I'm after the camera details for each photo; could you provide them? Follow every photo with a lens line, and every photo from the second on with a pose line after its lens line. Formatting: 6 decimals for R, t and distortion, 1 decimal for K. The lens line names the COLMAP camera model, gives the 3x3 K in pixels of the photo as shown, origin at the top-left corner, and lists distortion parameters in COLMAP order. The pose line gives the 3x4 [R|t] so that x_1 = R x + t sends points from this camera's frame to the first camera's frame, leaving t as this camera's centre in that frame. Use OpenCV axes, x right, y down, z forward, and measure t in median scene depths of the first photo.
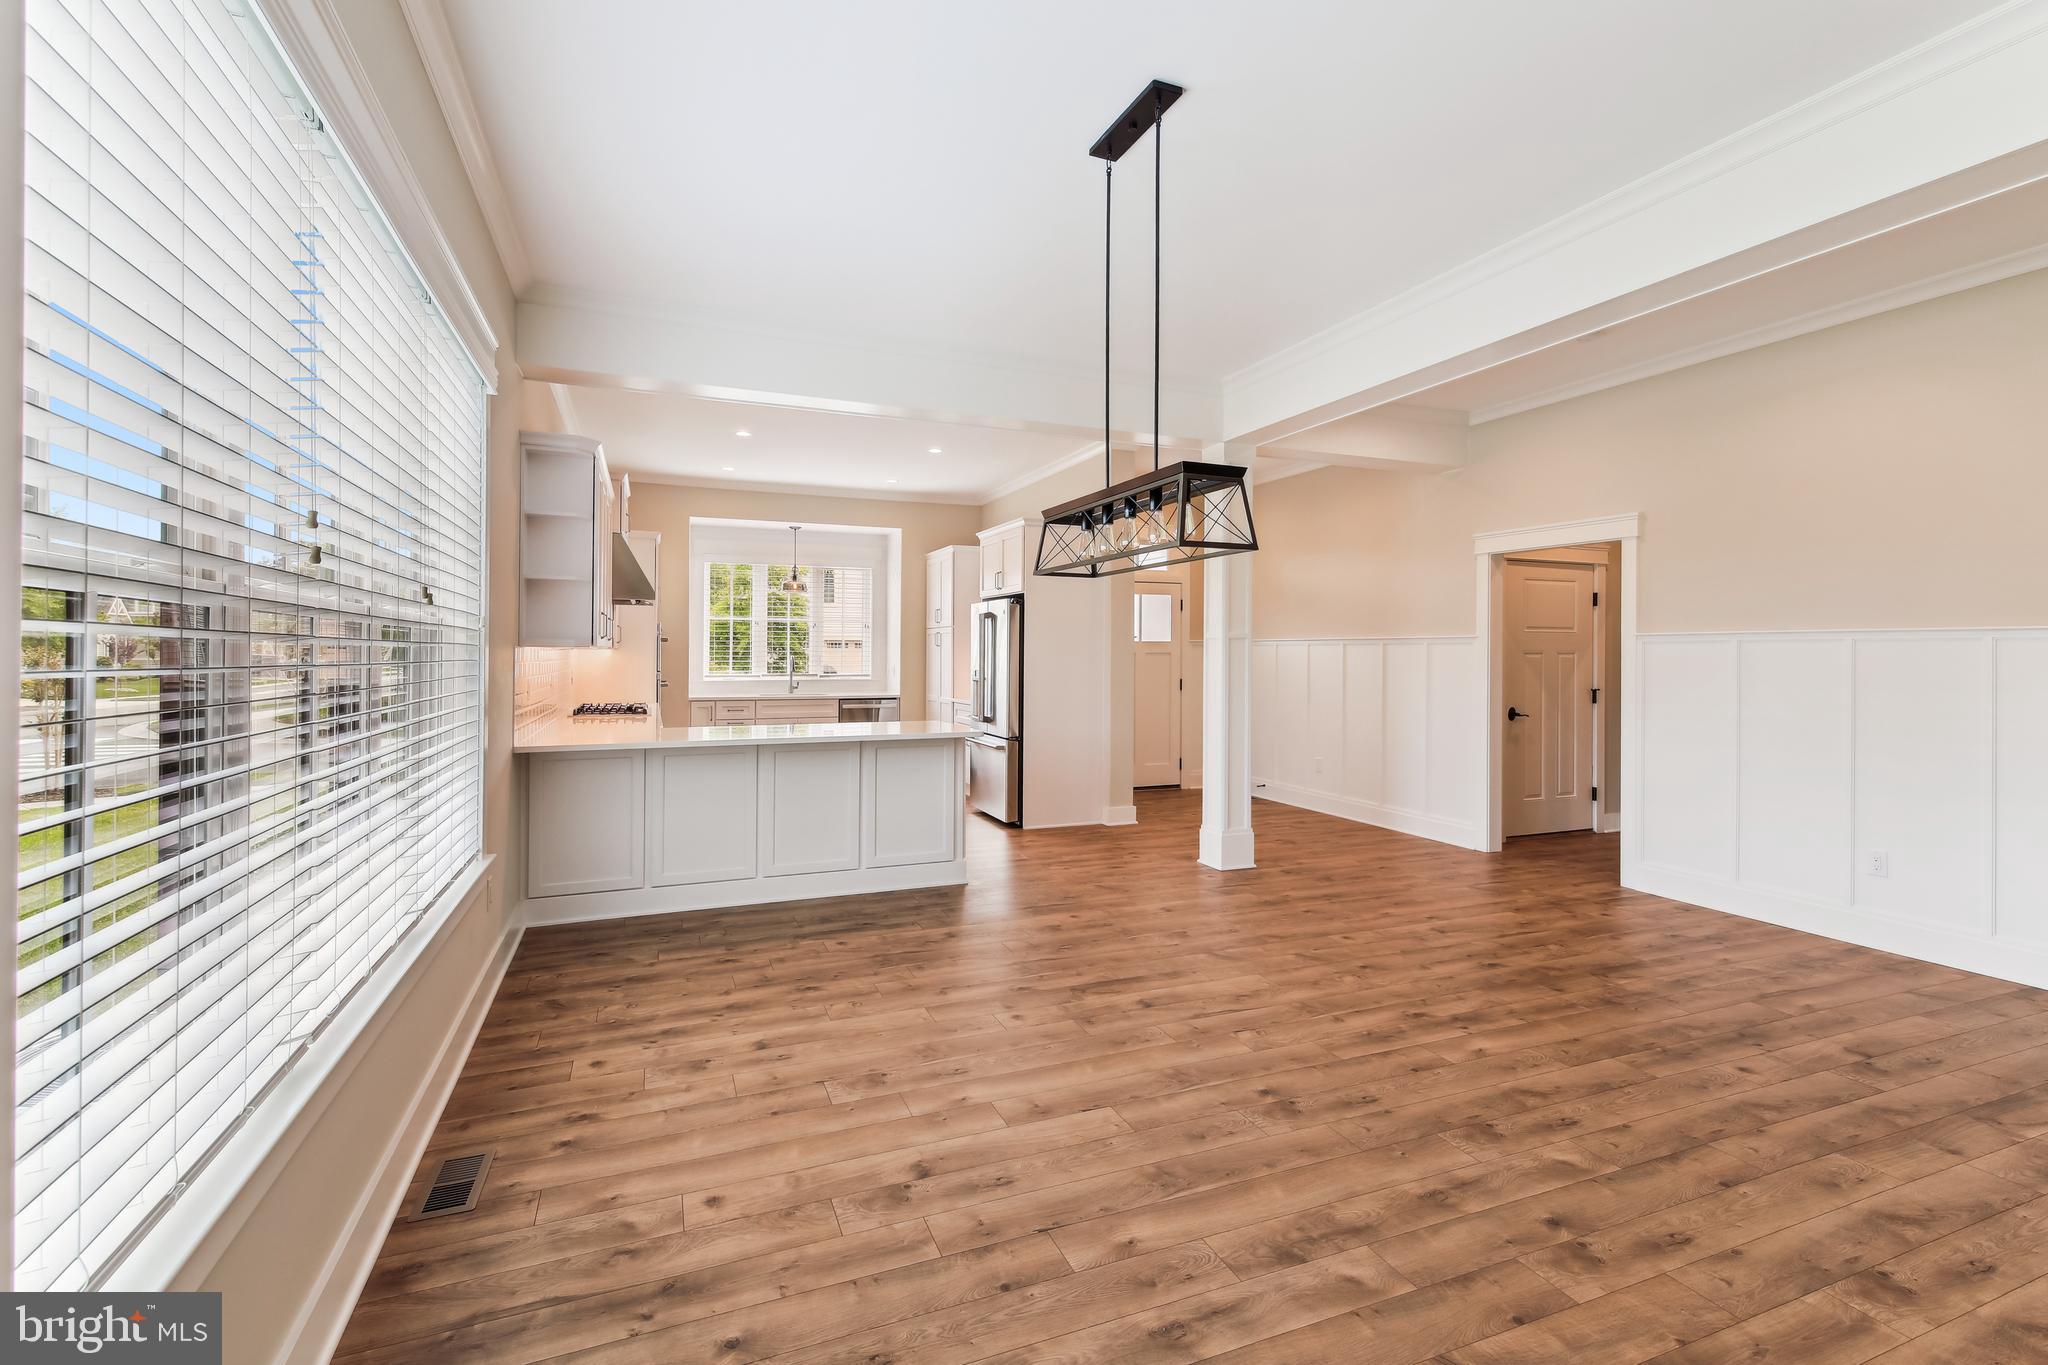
lens RADIAL K [[933.6, 0, 1021.5], [0, 933.6, 651.7], [0, 0, 1]] dist [0.001516, -0.000297]
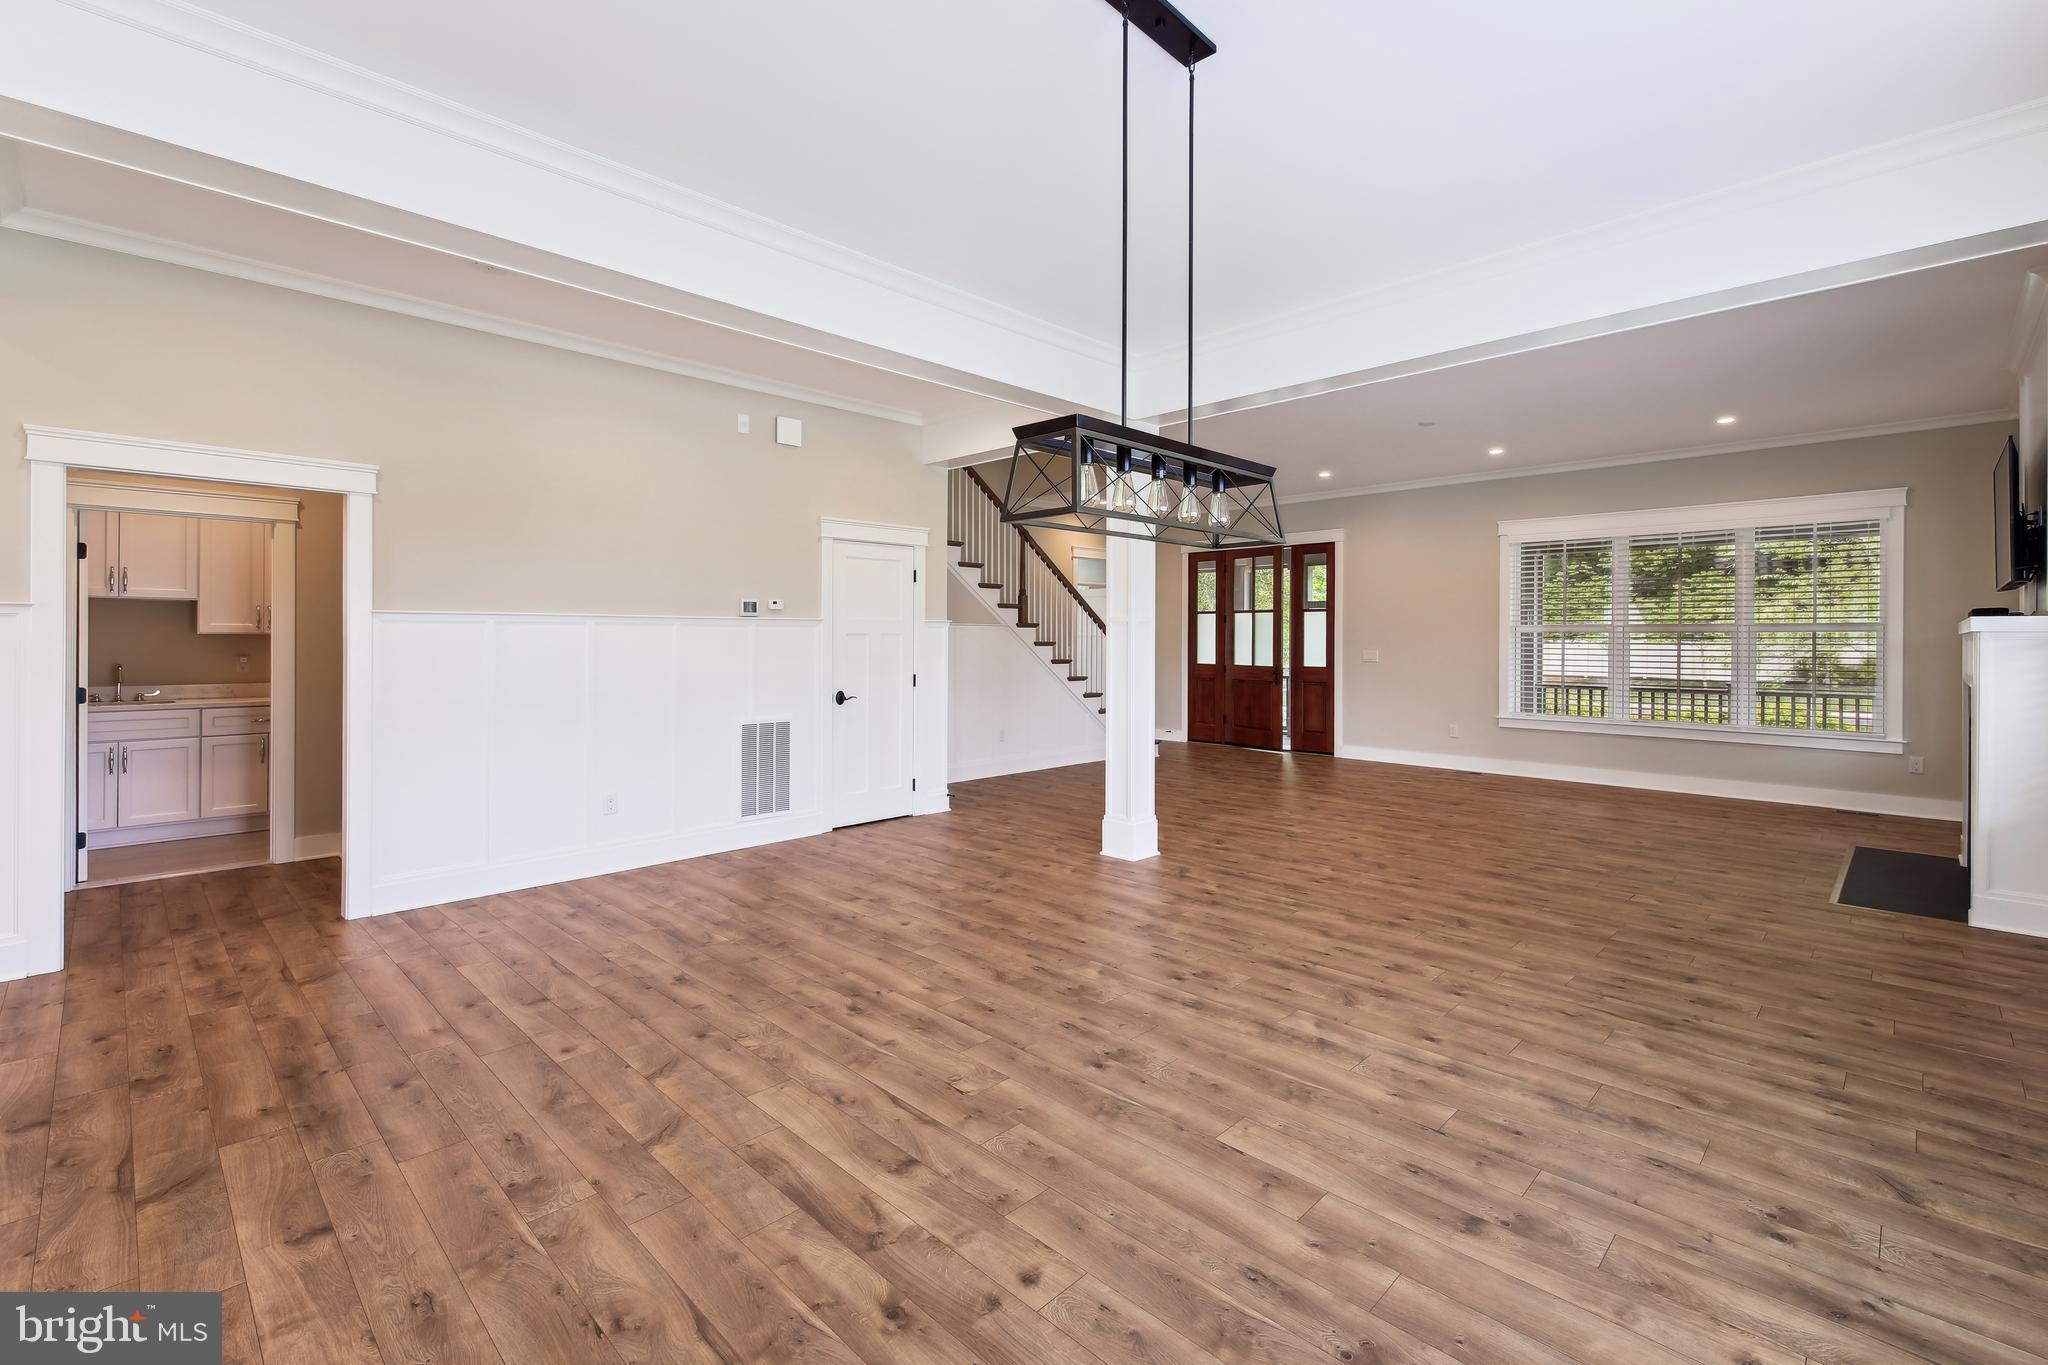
lens RADIAL K [[892.4, 0, 1029.1], [0, 892.4, 638.4], [0, 0, 1]] dist [0.030531, -0.009226]
pose [[-0.407826, -0.007447, 0.913029, -0.572789], [-0.008160, 0.999957, 0.004512, -0.006009], [-0.913023, -0.005610, -0.407869, 1.381262]]
